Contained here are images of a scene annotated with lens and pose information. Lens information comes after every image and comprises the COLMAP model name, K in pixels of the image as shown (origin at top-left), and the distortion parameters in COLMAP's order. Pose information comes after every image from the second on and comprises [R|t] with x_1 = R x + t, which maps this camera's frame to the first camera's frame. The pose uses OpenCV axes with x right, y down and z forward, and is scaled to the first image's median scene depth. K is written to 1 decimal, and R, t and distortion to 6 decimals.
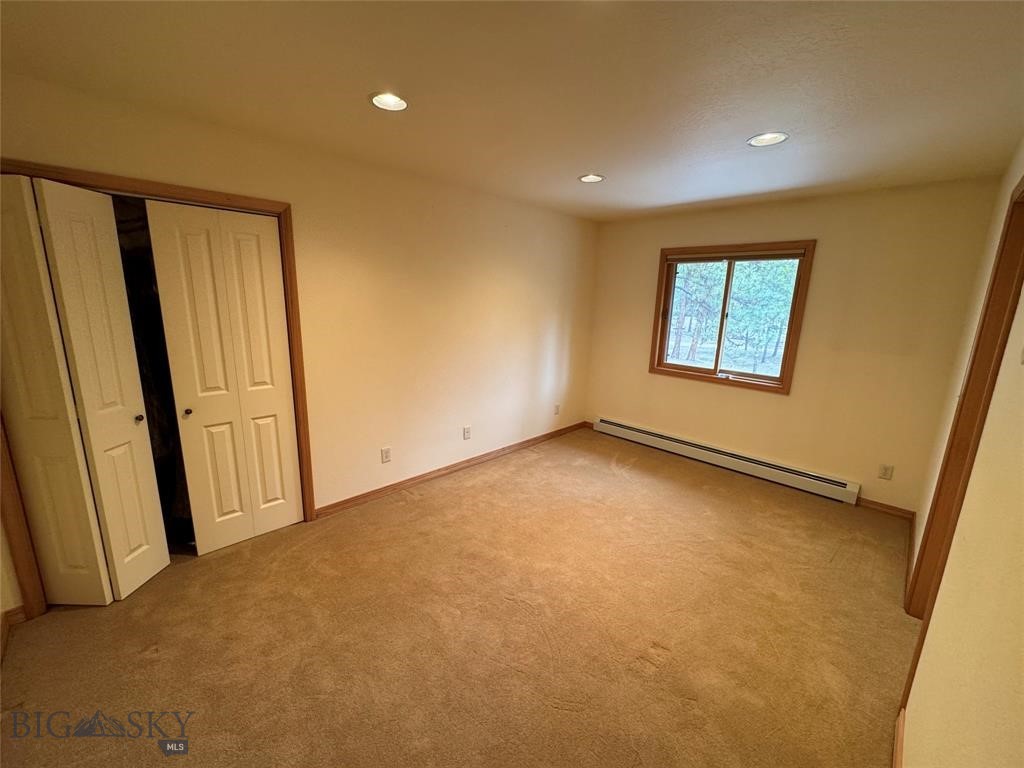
lens RADIAL K [[415.1, 0, 512.8], [0, 415.1, 380.2], [0, 0, 1]] dist [0.005917, 0.000060]
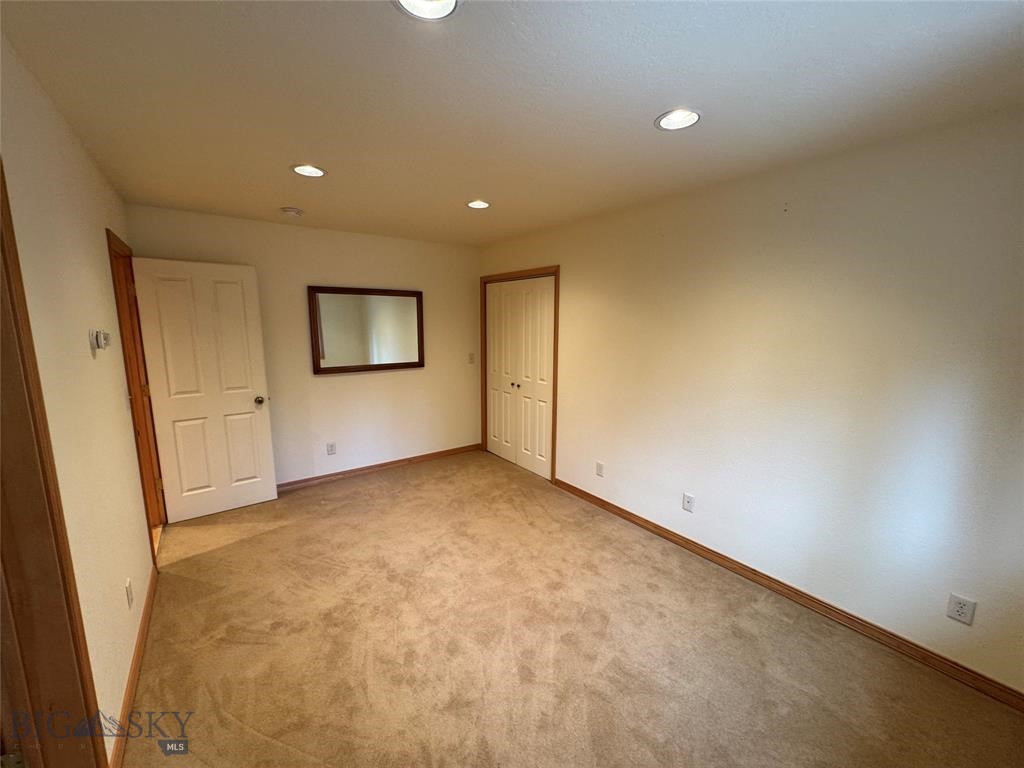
lens RADIAL K [[409.4, 0, 512.0], [0, 409.4, 384.0], [0, 0, 1]] dist [-0.000364, -0.000066]
pose [[-0.140313, 0.125910, -0.982069, 0.995146], [-0.216354, 0.964012, 0.154506, -0.200782], [0.966180, 0.234154, -0.108023, 1.096755]]
